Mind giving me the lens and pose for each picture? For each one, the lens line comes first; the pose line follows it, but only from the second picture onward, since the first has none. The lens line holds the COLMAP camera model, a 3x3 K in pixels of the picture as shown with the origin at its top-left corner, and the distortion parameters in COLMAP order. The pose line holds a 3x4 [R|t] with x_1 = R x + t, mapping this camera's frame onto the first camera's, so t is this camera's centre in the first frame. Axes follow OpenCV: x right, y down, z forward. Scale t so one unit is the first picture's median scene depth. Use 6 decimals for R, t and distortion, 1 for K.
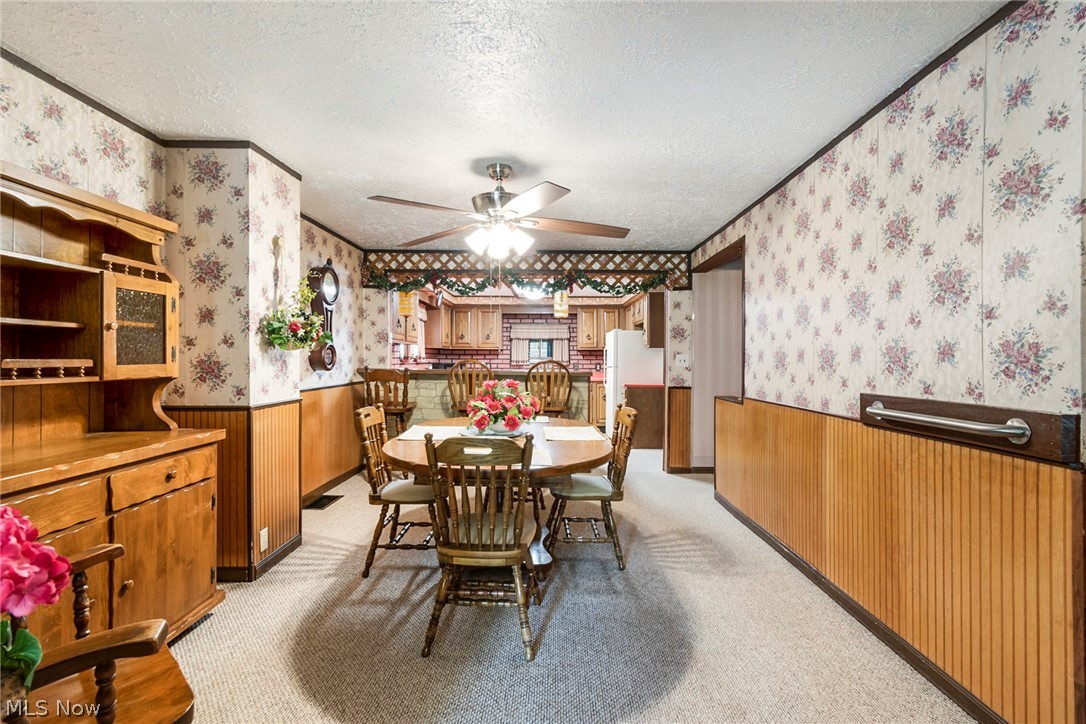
lens RADIAL K [[477.5, 0, 550.5], [0, 477.5, 365.1], [0, 0, 1]] dist [0.002267, 0.000414]
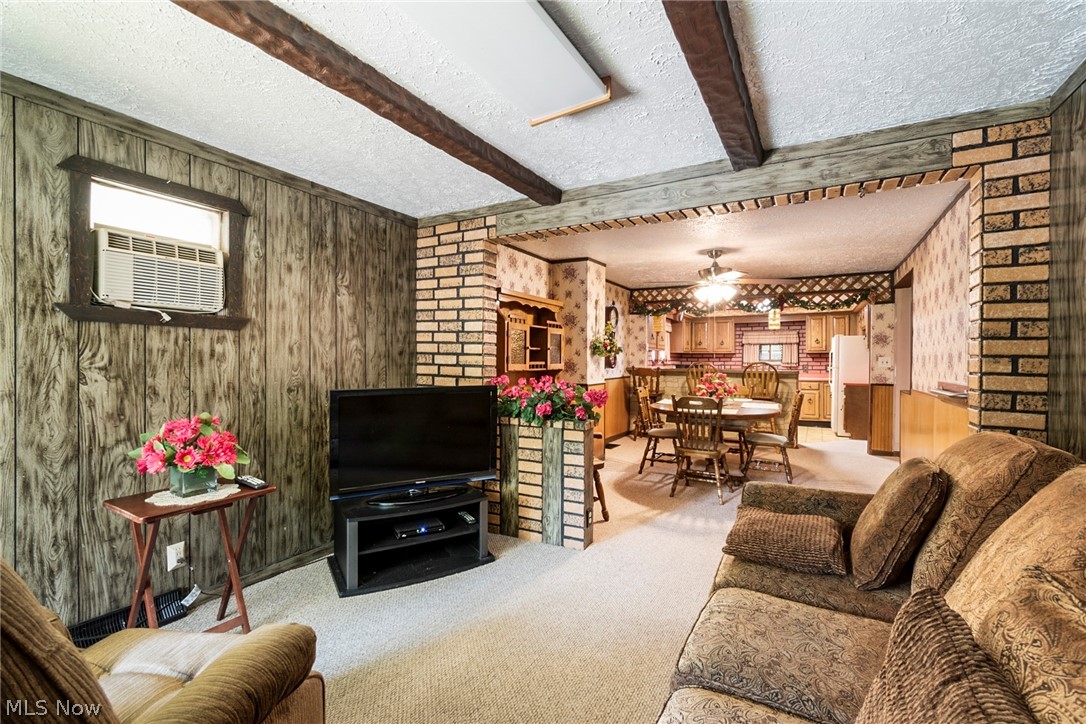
lens RADIAL K [[477.5, 0, 546.4], [0, 477.5, 371.0], [0, 0, 1]] dist [0.002267, 0.000414]
pose [[0.873830, 0.007488, -0.486173, 0.117468], [-0.003997, 0.999958, 0.008218, 0.006288], [0.486214, -0.005238, 0.873824, -0.468715]]
